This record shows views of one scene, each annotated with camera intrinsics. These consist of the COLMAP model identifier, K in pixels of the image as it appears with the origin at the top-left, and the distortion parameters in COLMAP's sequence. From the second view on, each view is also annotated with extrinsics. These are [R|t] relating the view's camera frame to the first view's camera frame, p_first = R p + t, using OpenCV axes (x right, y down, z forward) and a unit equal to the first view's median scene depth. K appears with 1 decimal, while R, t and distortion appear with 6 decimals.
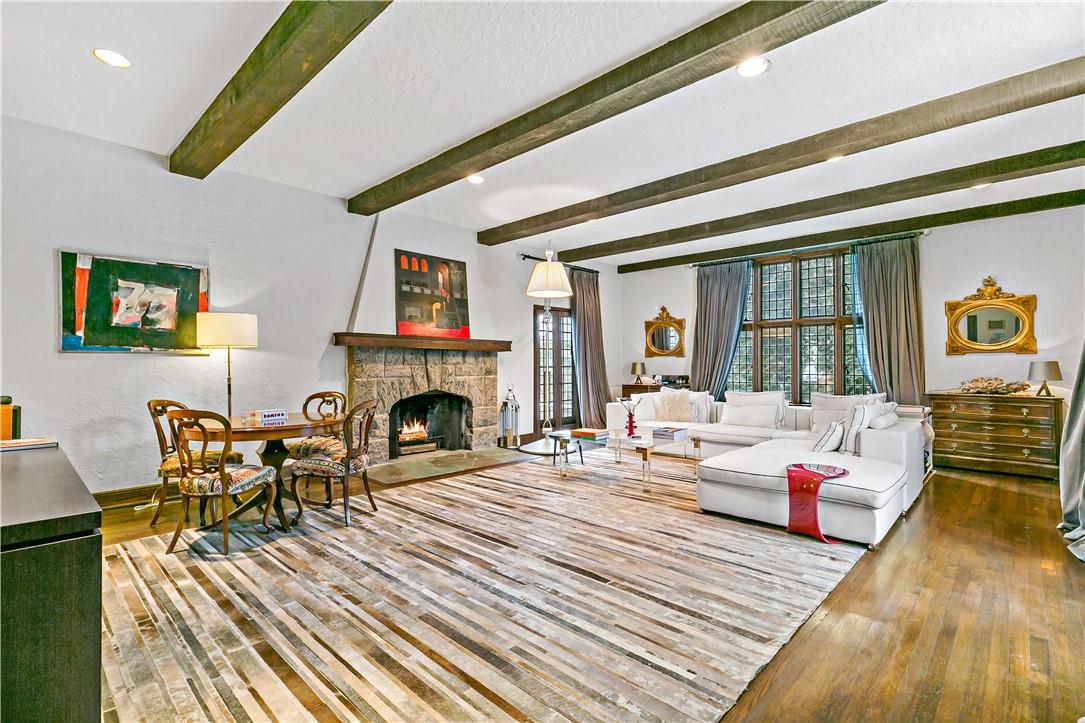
lens RADIAL K [[500.3, 0, 547.7], [0, 500.3, 361.2], [0, 0, 1]] dist [-0.003447, -0.000450]
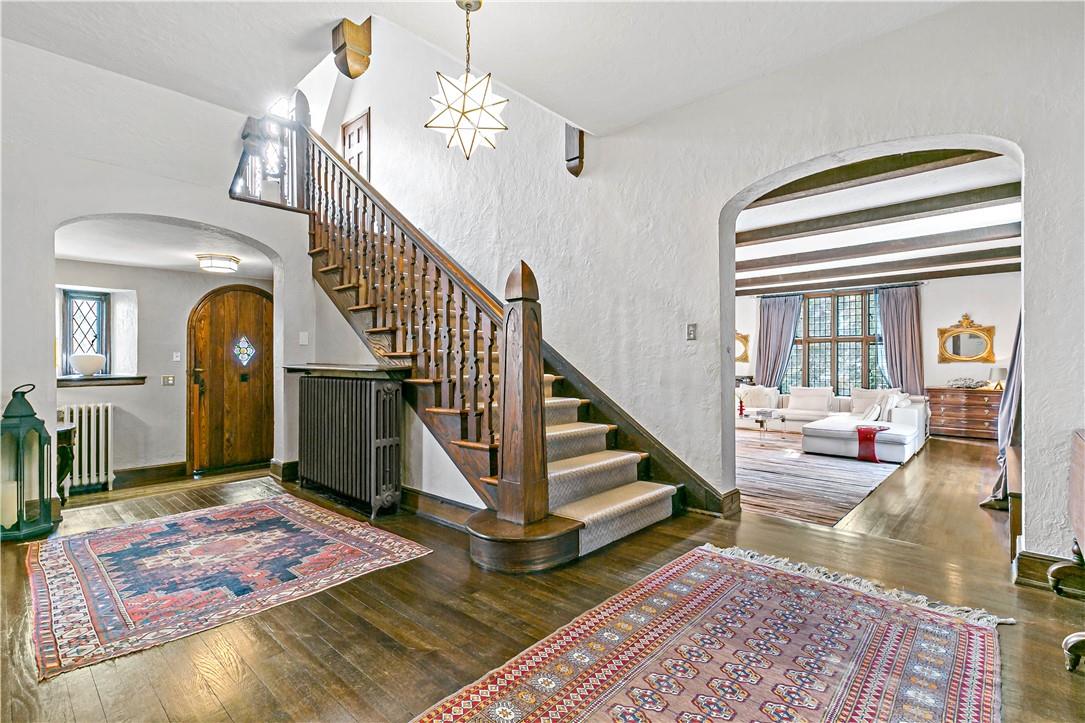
lens RADIAL K [[500.3, 0, 537.6], [0, 500.3, 364.2], [0, 0, 1]] dist [-0.003447, -0.000450]
pose [[0.999992, -0.002354, 0.003275, -0.478413], [0.002306, 0.999894, 0.014367, -0.036964], [-0.003308, -0.014359, 0.999891, -0.579576]]
